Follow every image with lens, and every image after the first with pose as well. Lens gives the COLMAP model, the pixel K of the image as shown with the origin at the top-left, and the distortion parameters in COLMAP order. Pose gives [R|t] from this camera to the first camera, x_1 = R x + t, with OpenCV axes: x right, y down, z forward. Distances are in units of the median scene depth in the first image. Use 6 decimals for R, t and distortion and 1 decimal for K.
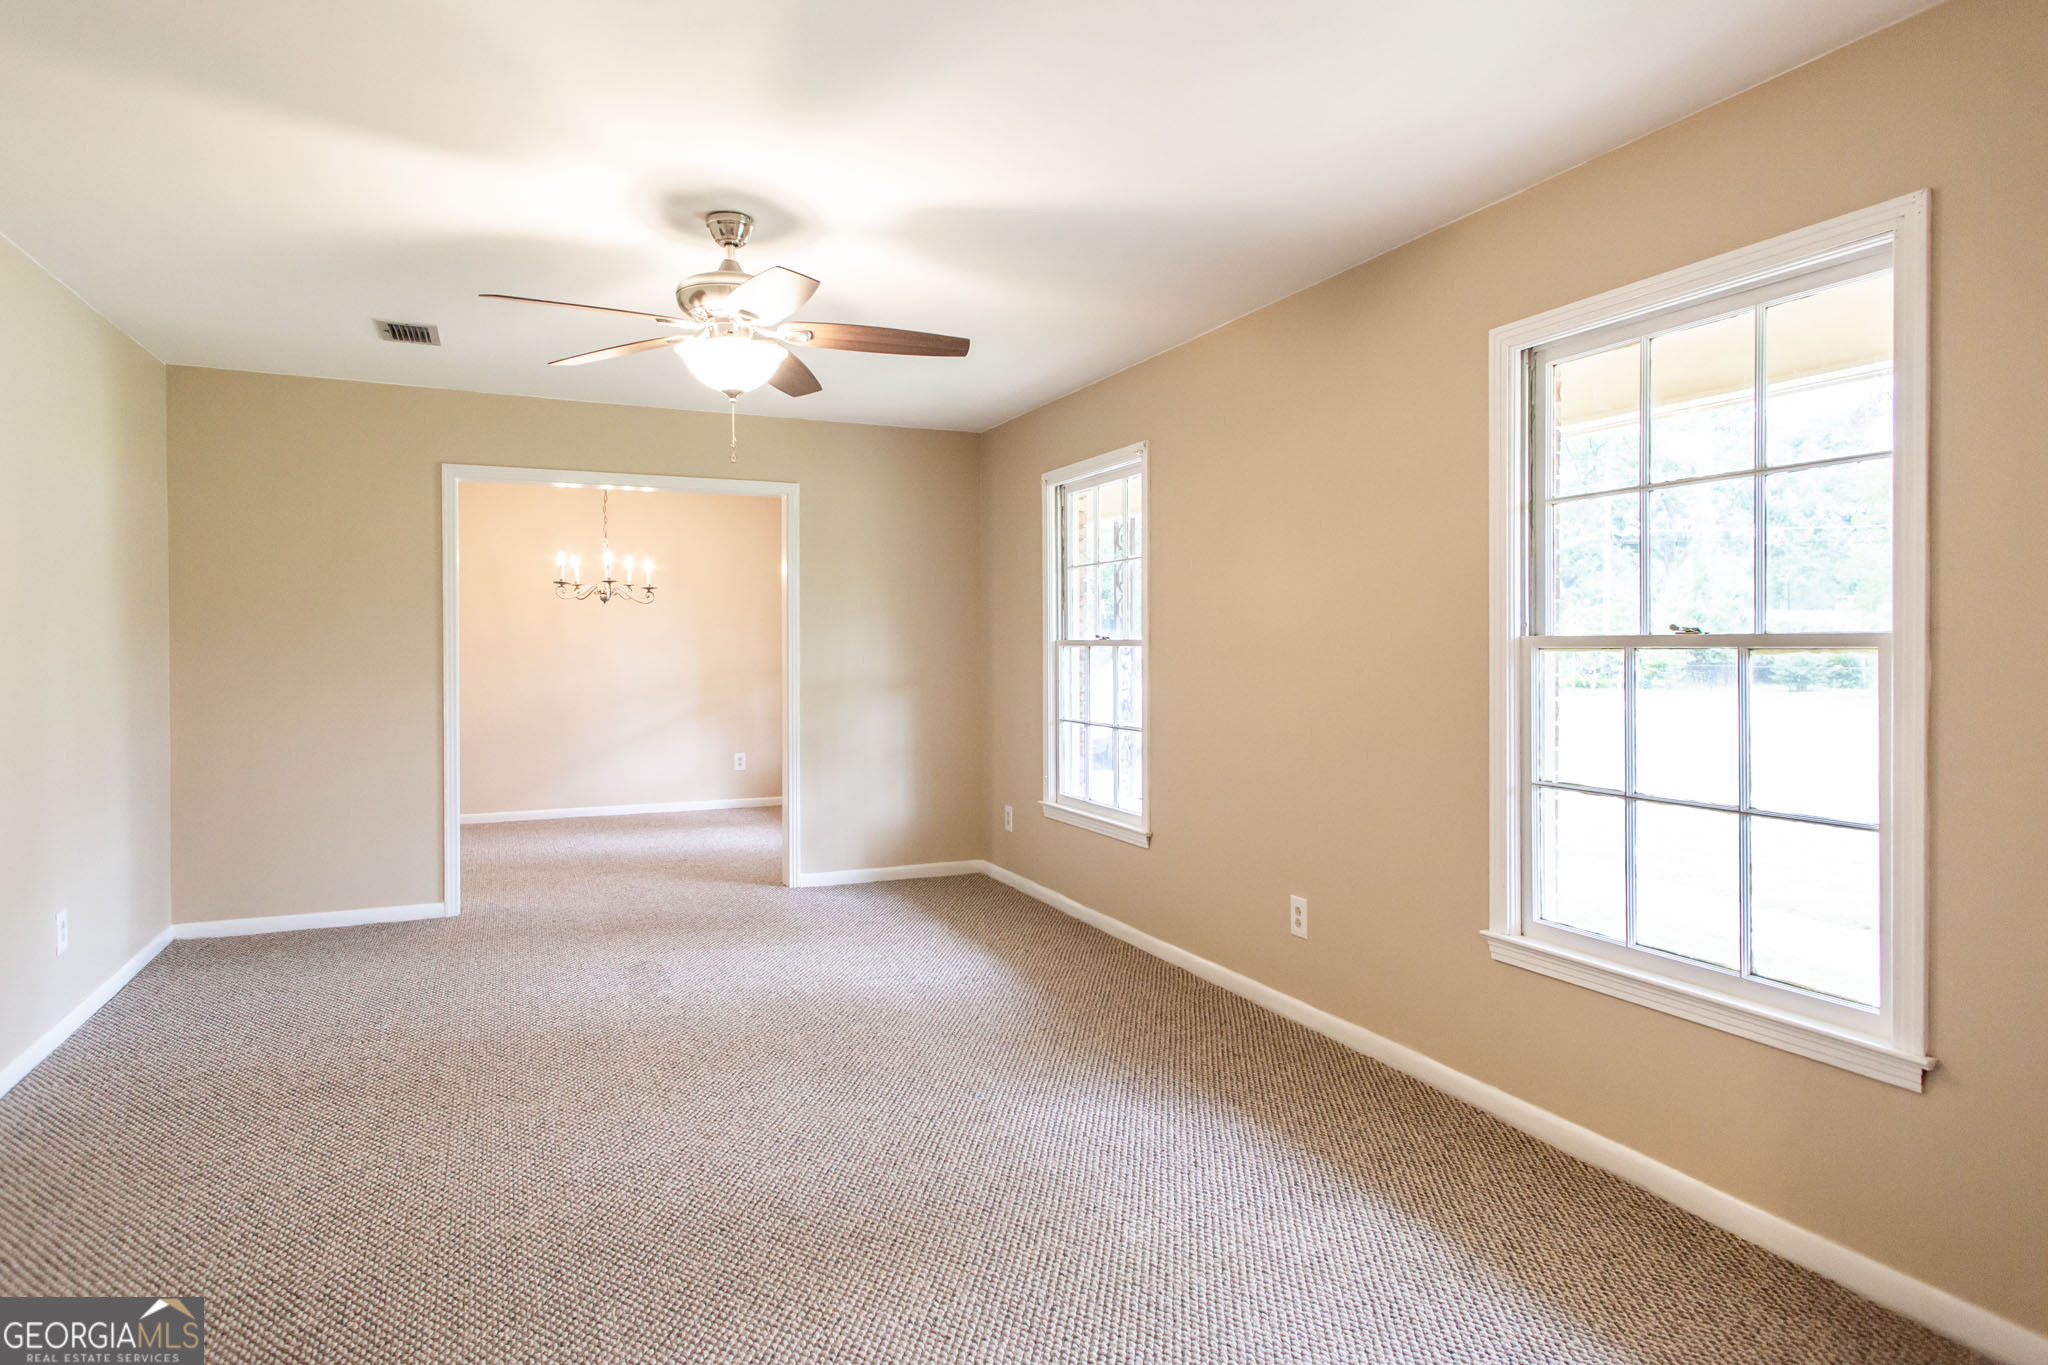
lens RADIAL K [[1163.8, 0, 994.6], [0, 1163.8, 658.0], [0, 0, 1]] dist [0.016137, -0.000754]
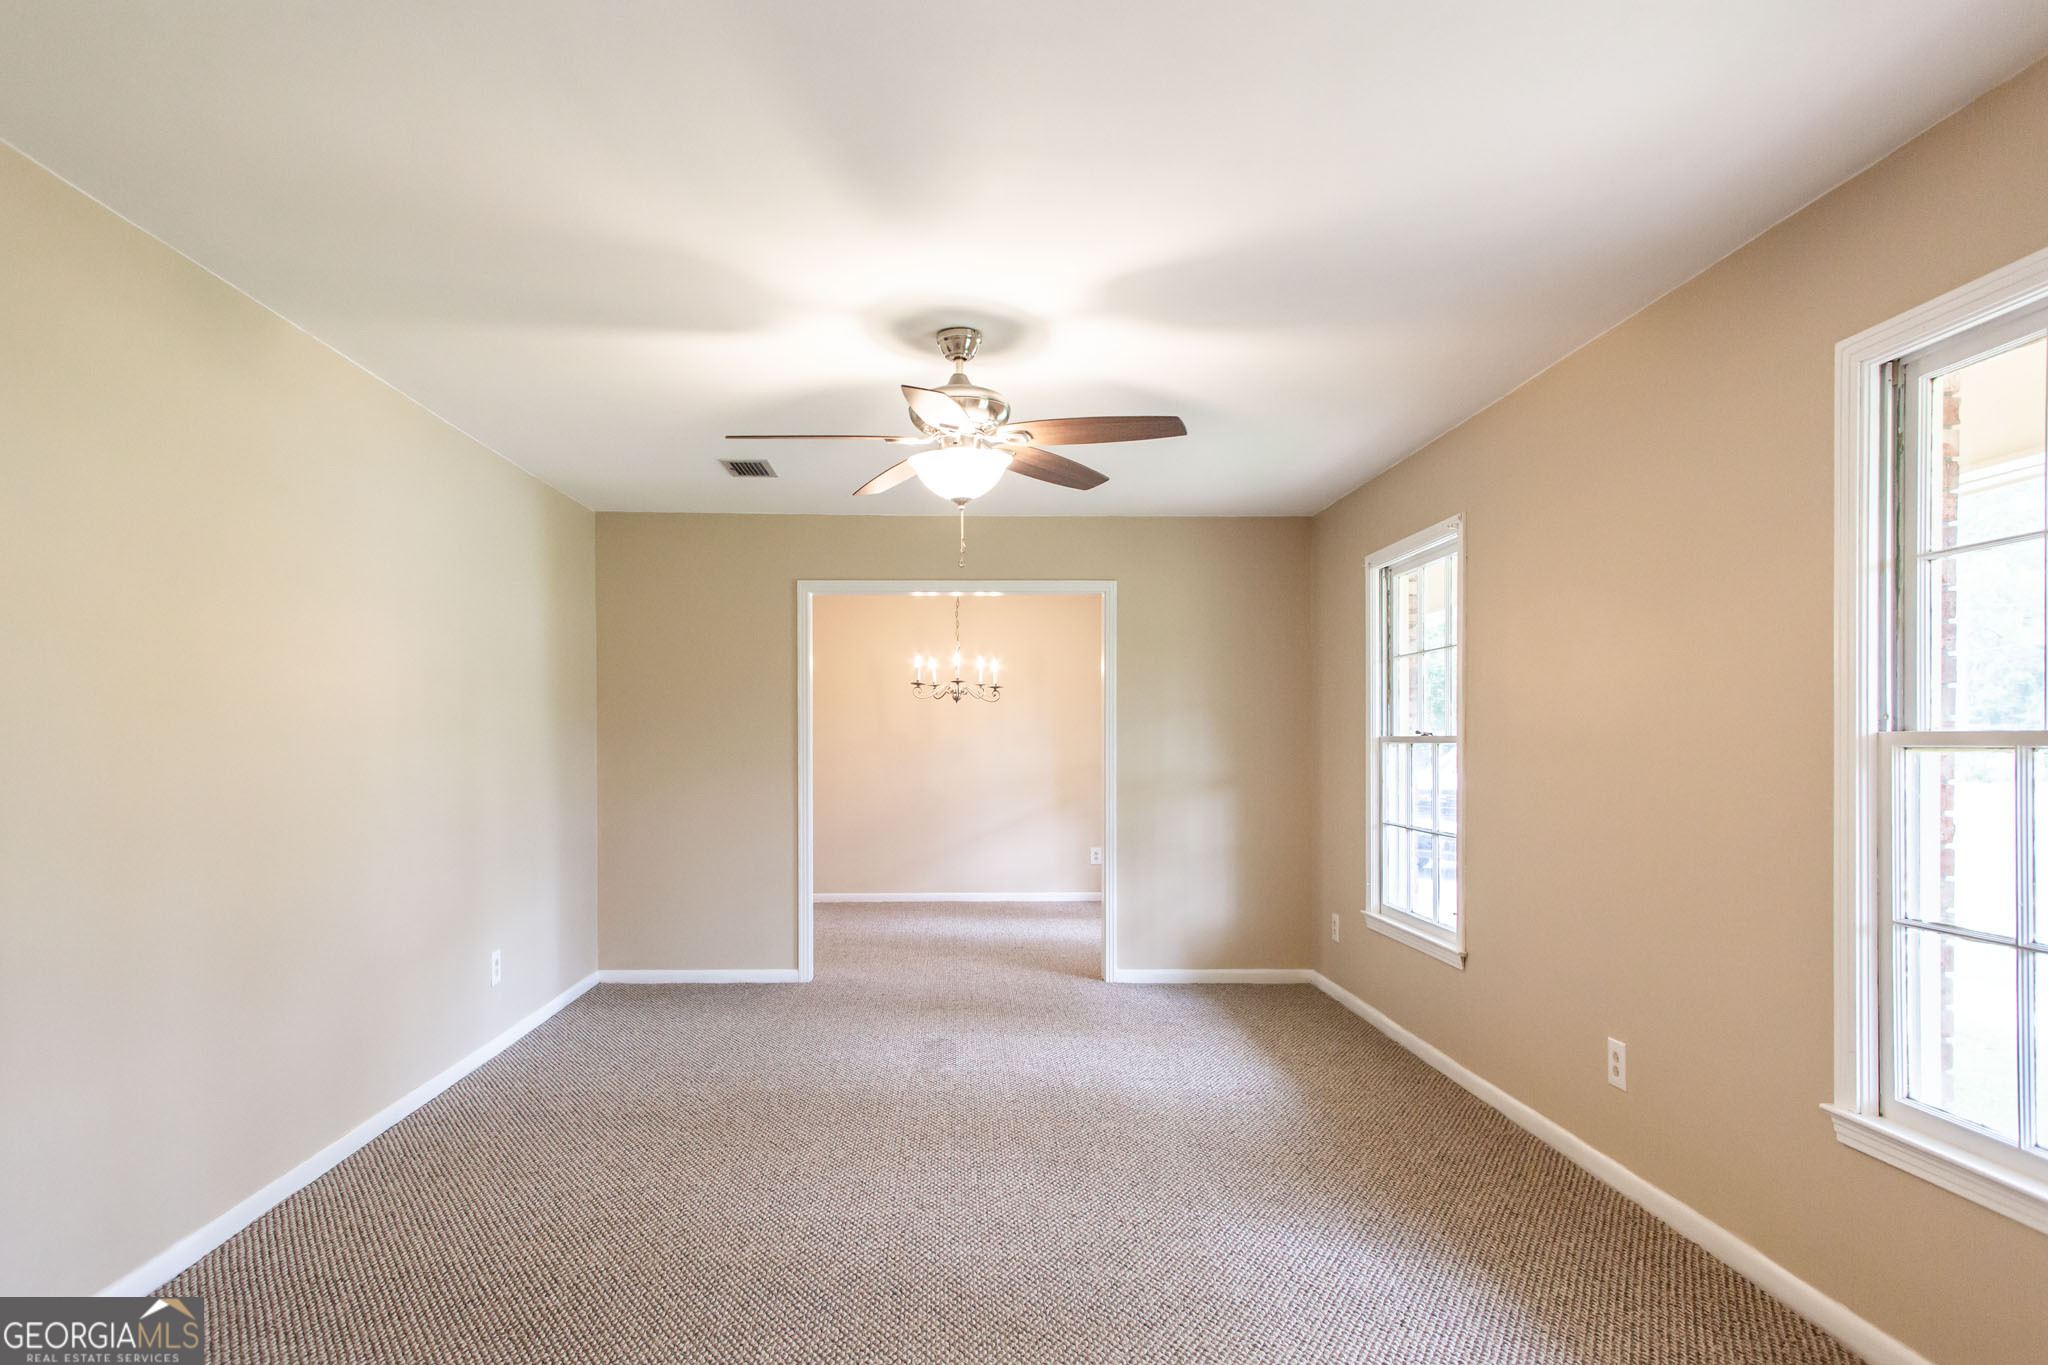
lens RADIAL K [[1163.8, 0, 960.2], [0, 1163.8, 756.0], [0, 0, 1]] dist [0.016137, -0.000754]
pose [[0.921879, 0.005713, -0.387435, 0.140893], [-0.005067, 0.999984, 0.002687, -0.001085], [0.387444, -0.000514, 0.921893, 0.029466]]
